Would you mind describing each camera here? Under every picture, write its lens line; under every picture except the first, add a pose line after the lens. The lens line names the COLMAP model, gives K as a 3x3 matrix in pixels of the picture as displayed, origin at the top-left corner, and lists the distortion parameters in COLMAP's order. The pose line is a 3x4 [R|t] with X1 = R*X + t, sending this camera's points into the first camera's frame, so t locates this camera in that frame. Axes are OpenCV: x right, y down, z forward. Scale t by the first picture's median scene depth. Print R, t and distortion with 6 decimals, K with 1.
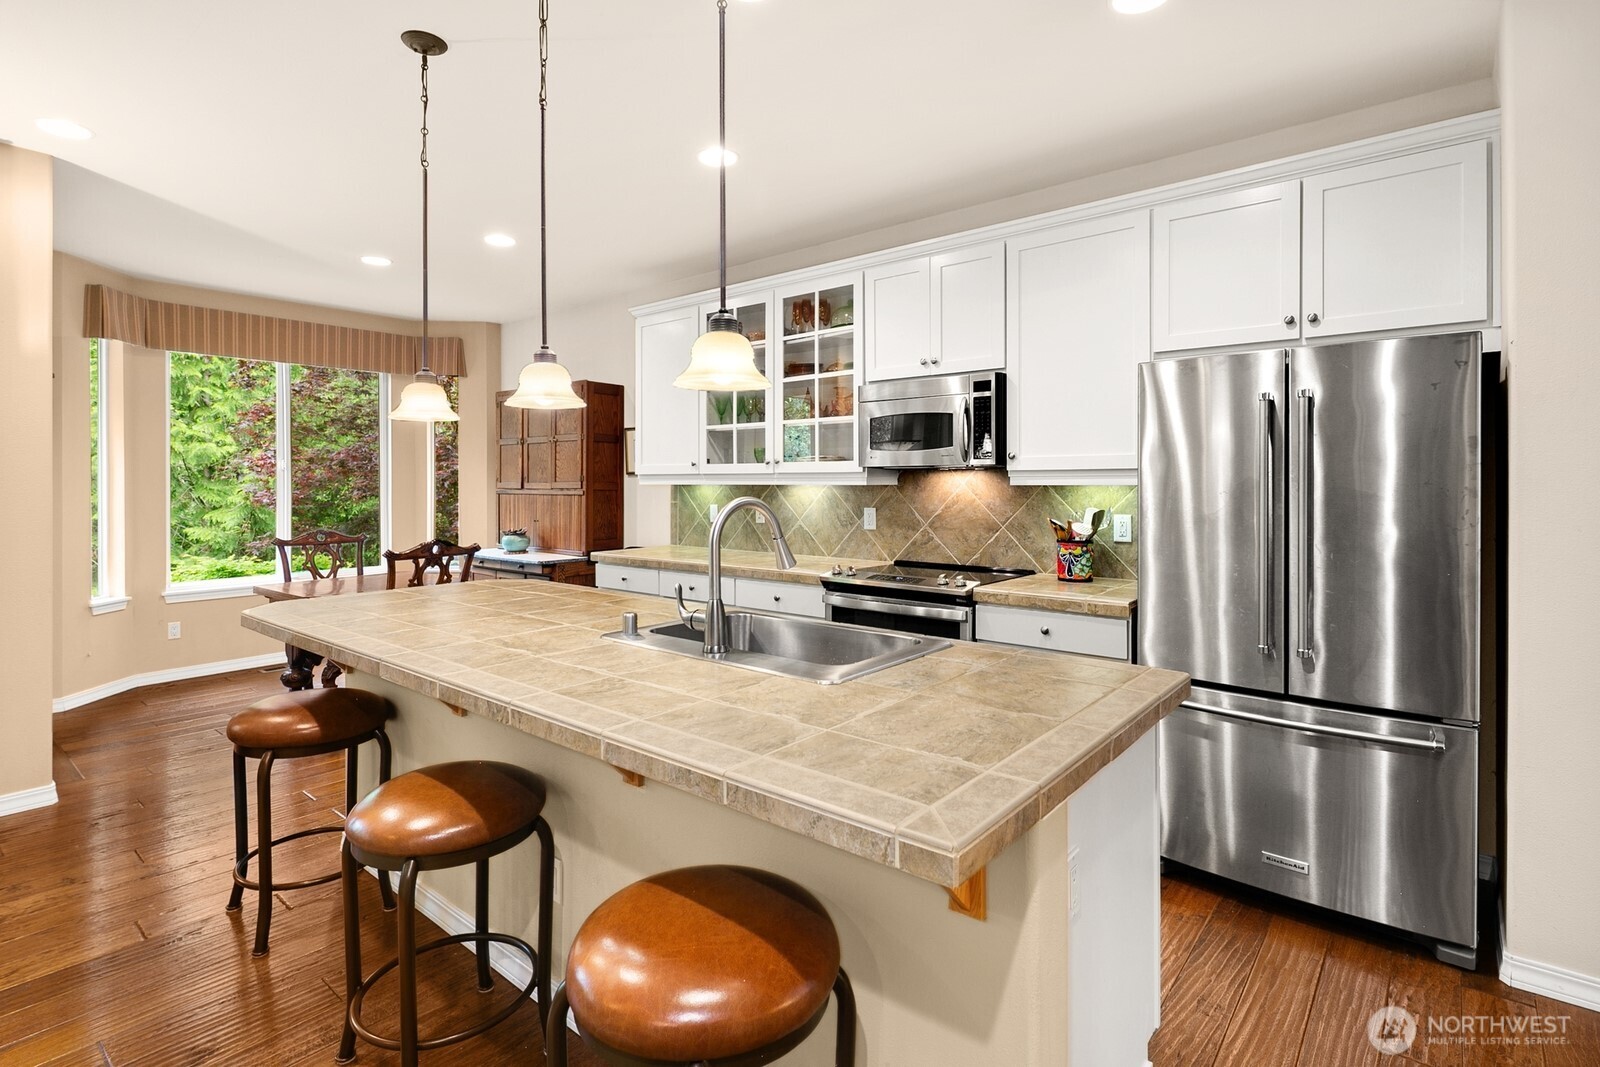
lens RADIAL K [[788.2, 0, 817.1], [0, 788.2, 482.1], [0, 0, 1]] dist [-0.000584, -0.000982]
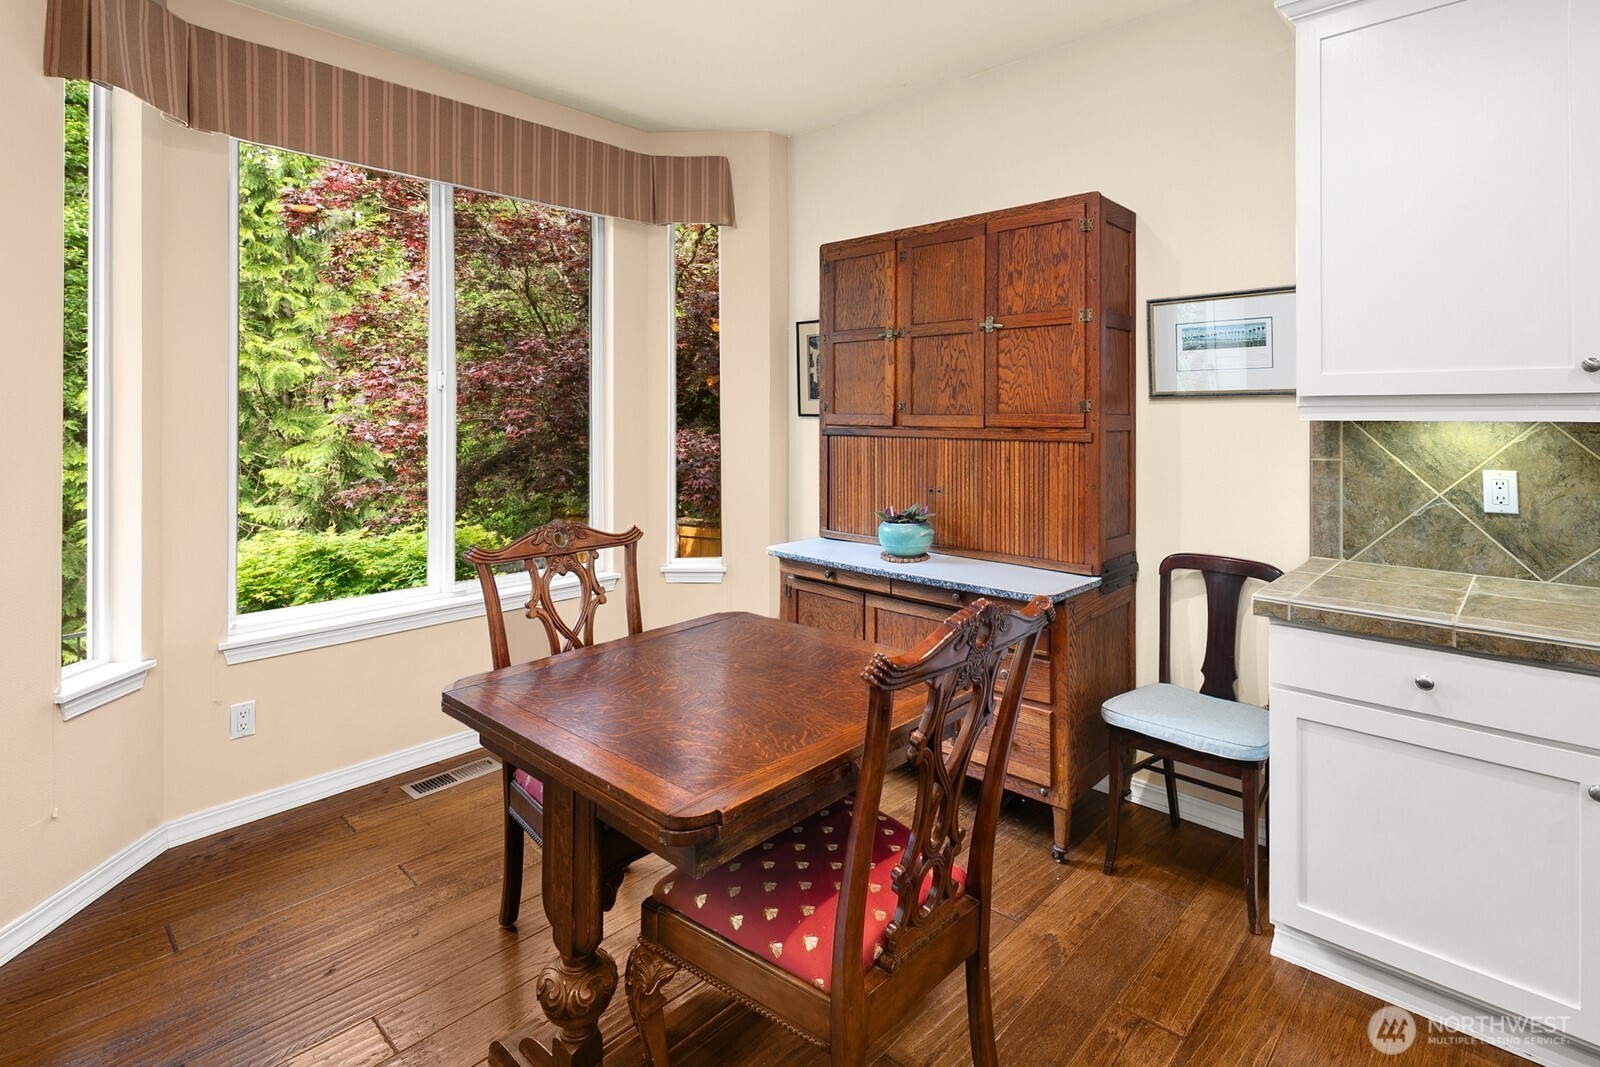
lens RADIAL K [[804.9, 0, 816.6], [0, 804.9, 404.4], [0, 0, 1]] dist [-0.001048, 0.000492]
pose [[0.997530, 0.000254, -0.070242, -0.463510], [-0.000771, 0.999973, -0.007333, -0.002179], [0.070239, 0.007369, 0.997503, 0.570973]]
